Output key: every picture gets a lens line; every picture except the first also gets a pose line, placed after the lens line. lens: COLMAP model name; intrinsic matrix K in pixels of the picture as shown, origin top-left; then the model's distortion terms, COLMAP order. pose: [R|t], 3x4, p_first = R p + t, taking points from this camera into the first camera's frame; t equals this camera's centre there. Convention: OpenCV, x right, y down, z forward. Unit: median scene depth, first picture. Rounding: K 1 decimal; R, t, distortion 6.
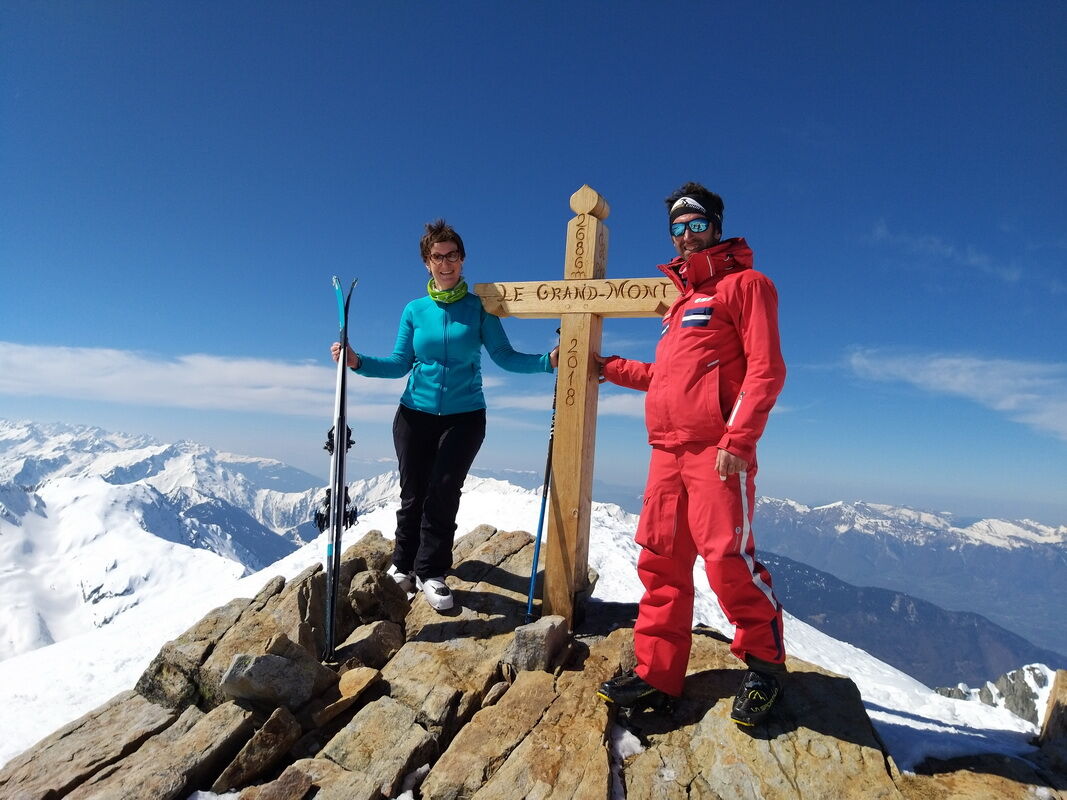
lens RADIAL K [[808.6, 0, 531.0], [0, 808.6, 407.4], [0, 0, 1]] dist [-0.001108, -0.034376]
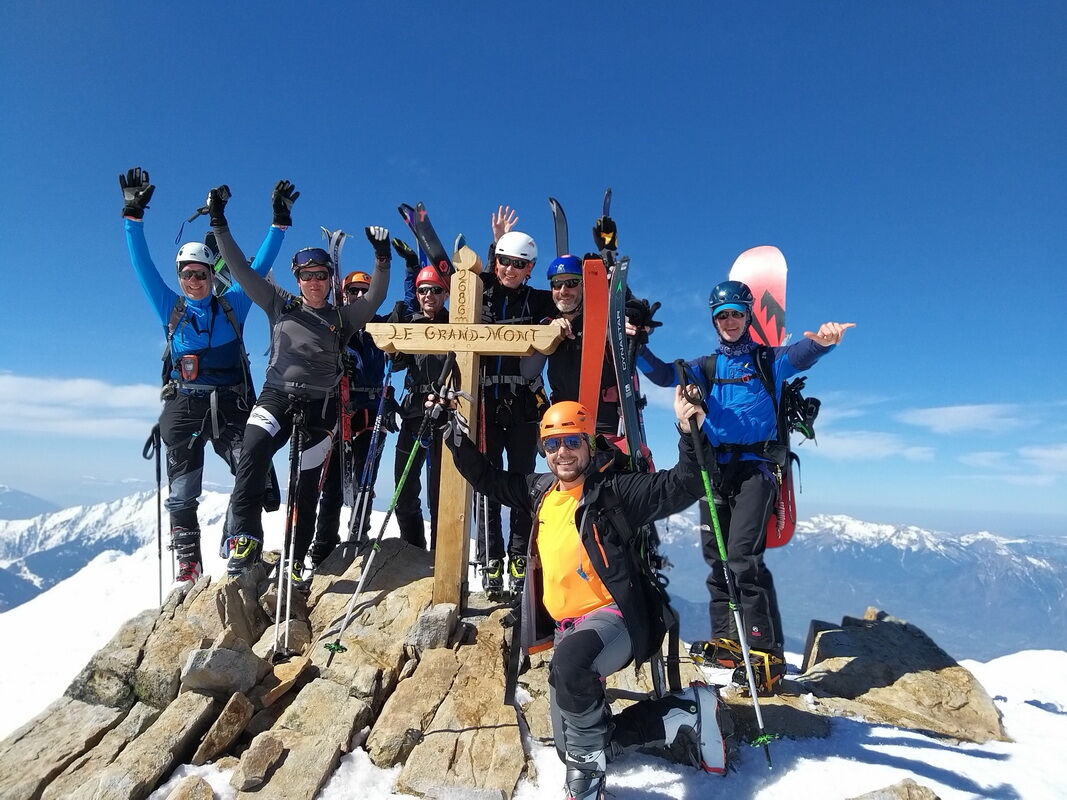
lens RADIAL K [[815.6, 0, 534.9], [0, 815.6, 393.1], [0, 0, 1]] dist [-0.072833, 0.017088]
pose [[0.958250, -0.002103, 0.285924, -0.203156], [0.011553, 0.999441, -0.031367, -0.016223], [-0.285698, 0.033361, 0.957739, -0.216198]]
